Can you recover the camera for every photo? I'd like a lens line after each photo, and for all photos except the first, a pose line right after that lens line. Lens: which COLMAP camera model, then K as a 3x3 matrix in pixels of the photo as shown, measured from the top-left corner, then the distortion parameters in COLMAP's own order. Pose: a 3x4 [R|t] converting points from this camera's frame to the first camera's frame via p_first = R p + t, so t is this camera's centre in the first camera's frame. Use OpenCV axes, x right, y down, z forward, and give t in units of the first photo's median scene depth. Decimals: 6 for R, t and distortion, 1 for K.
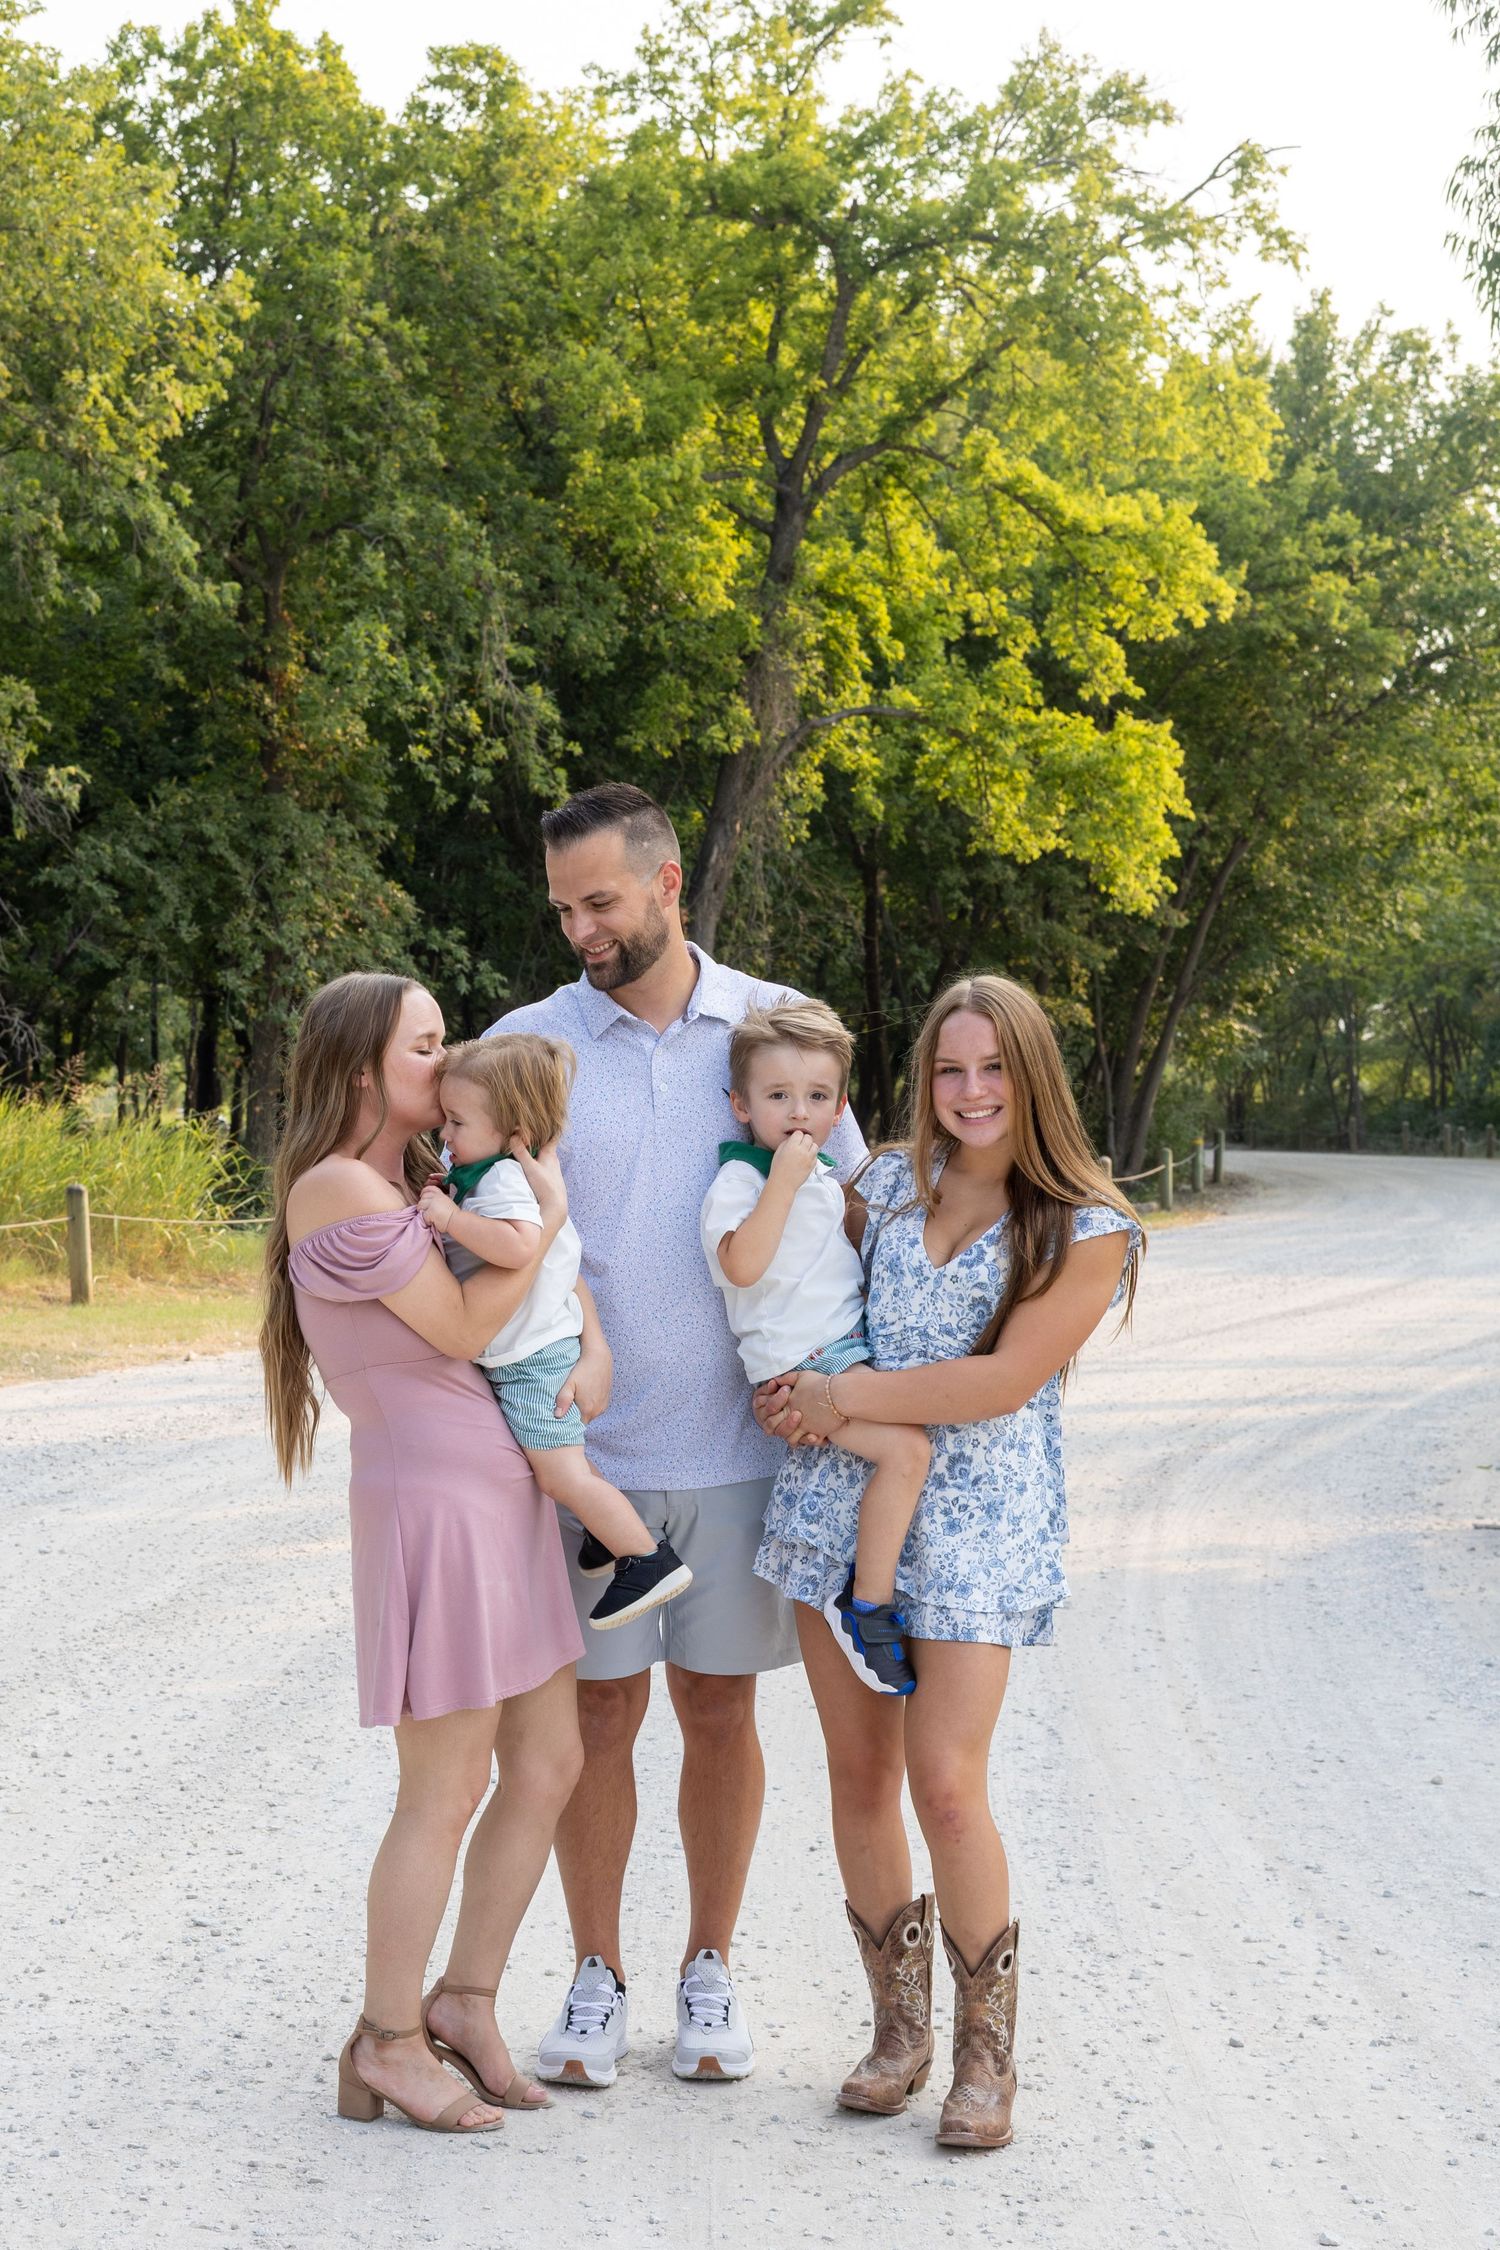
lens RADIAL K [[3994.3, 0, 546.5], [0, 3994.3, 1256.9], [0, 0, 1]] dist [0.025531, 0.142432]
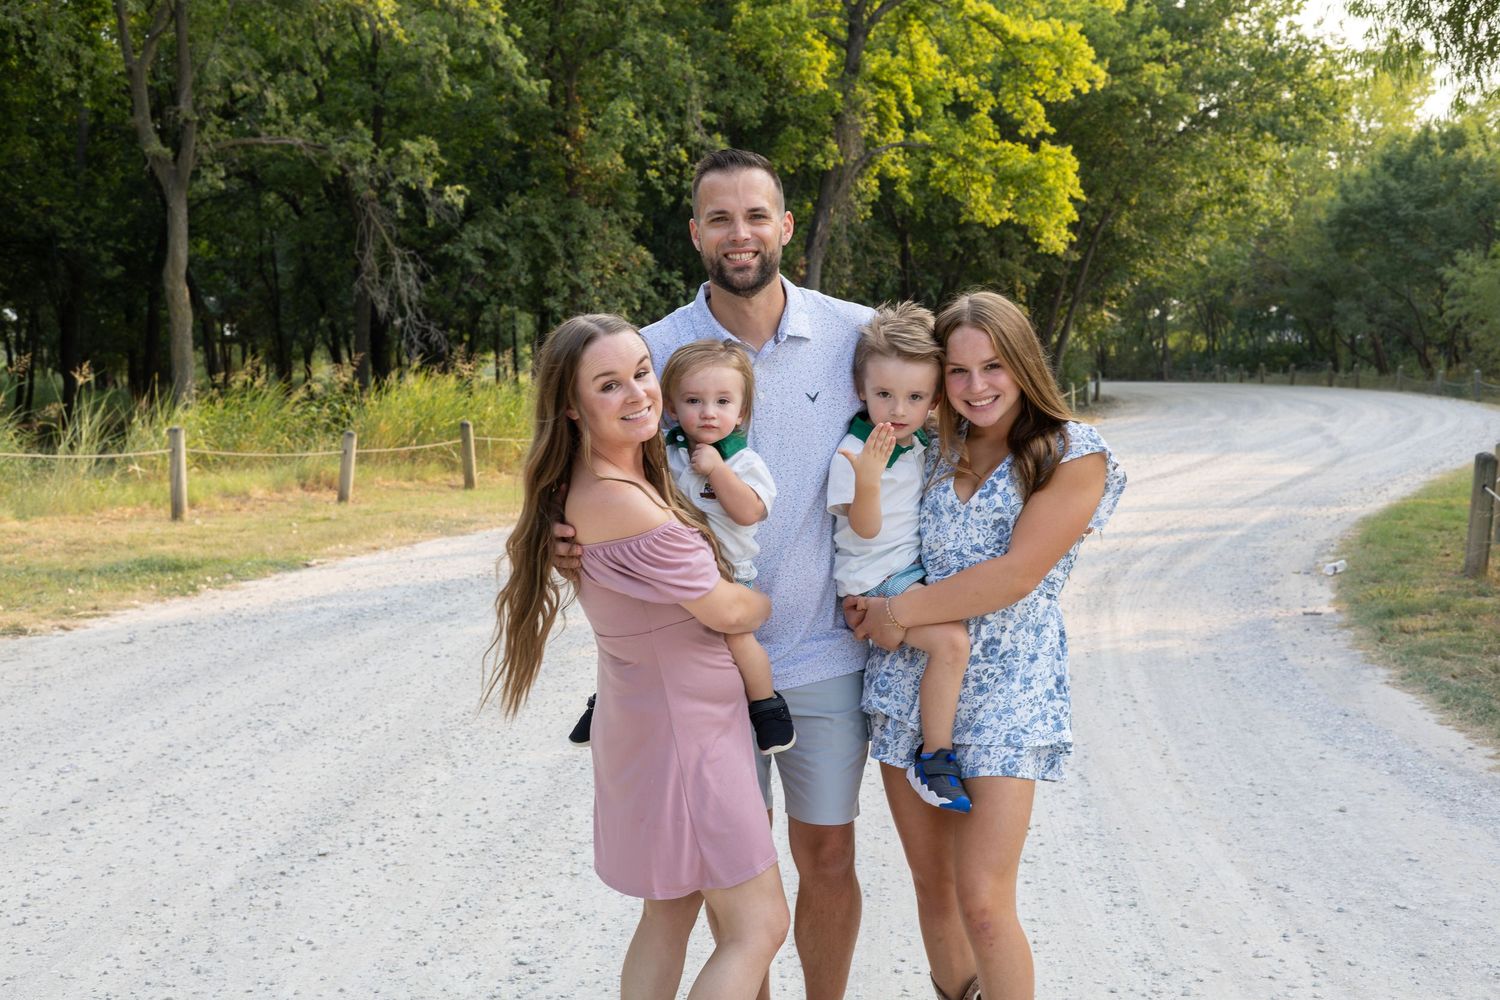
lens RADIAL K [[2130.0, 0, 748.3], [0, 2130.0, 462.6], [0, 0, 1]] dist [0.023866, 0.076157]
pose [[0.999623, -0.025938, 0.009027, -0.001382], [0.025869, 0.999636, 0.007657, -0.002644], [-0.009222, -0.007421, 0.999930, 0.041133]]
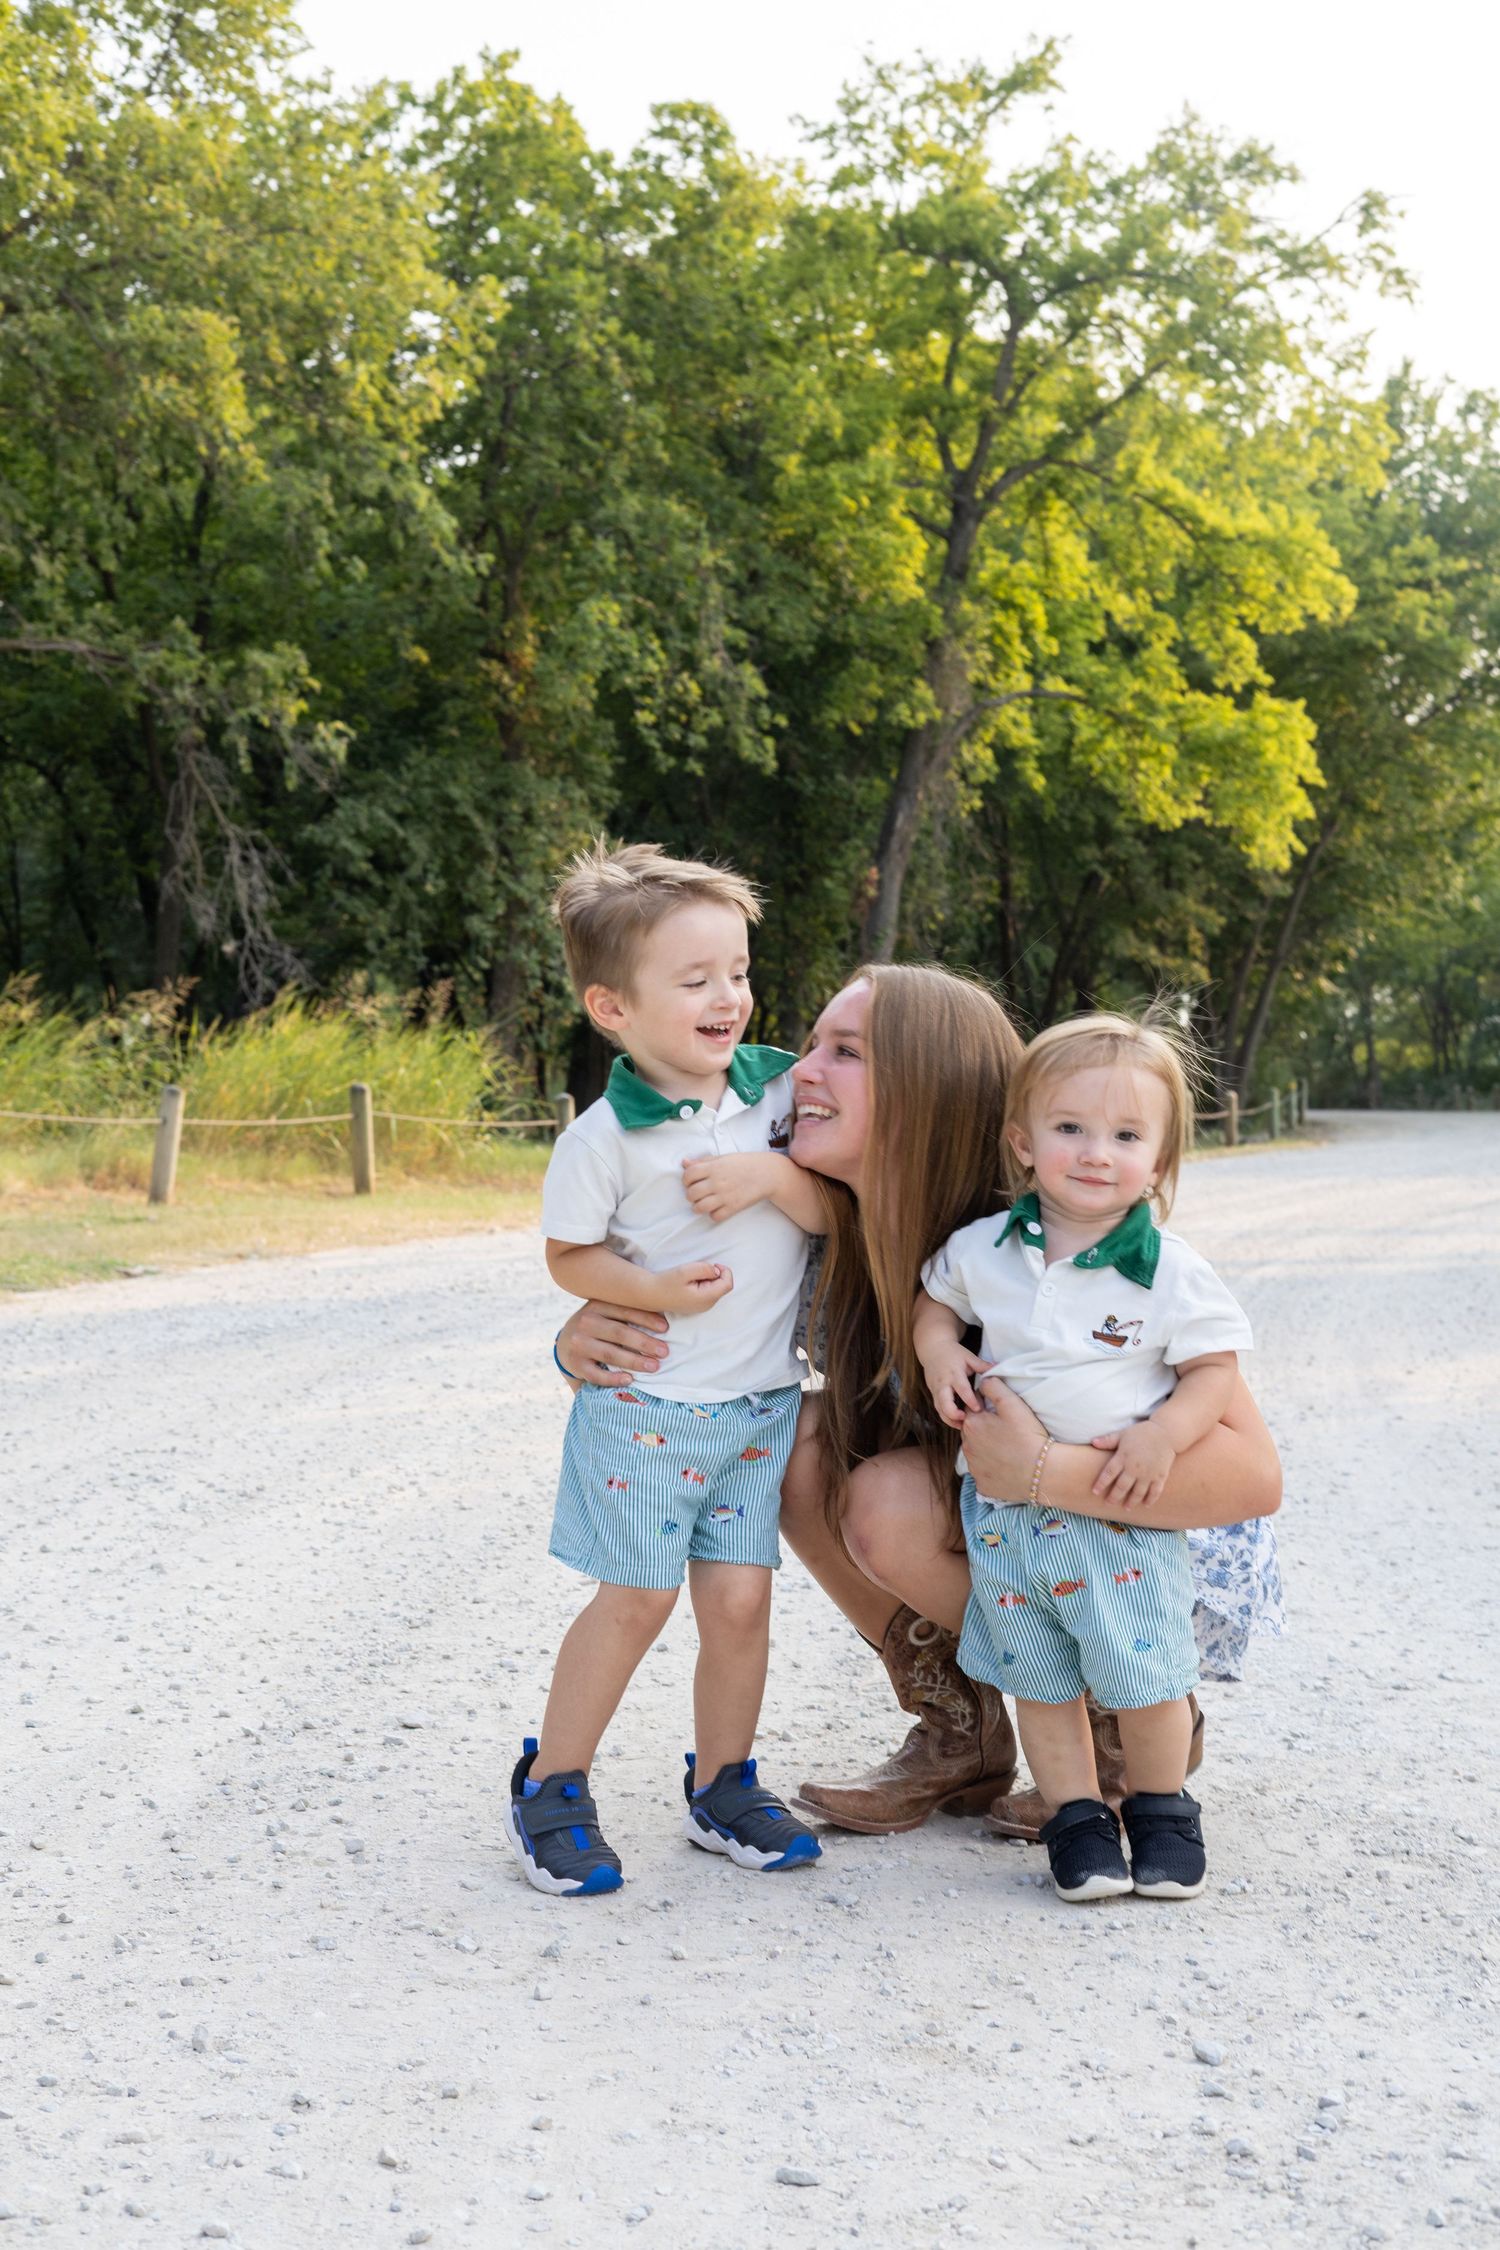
lens RADIAL K [[3166.4, 0, 750.0], [0, 3166.4, 1125.0], [0, 0, 1]] dist [0.012325, 0.058460]
pose [[0.999621, -0.002873, 0.027382, -0.025544], [0.003687, 0.999552, -0.029718, 0.012530], [-0.027284, 0.029808, 0.999183, 0.109377]]
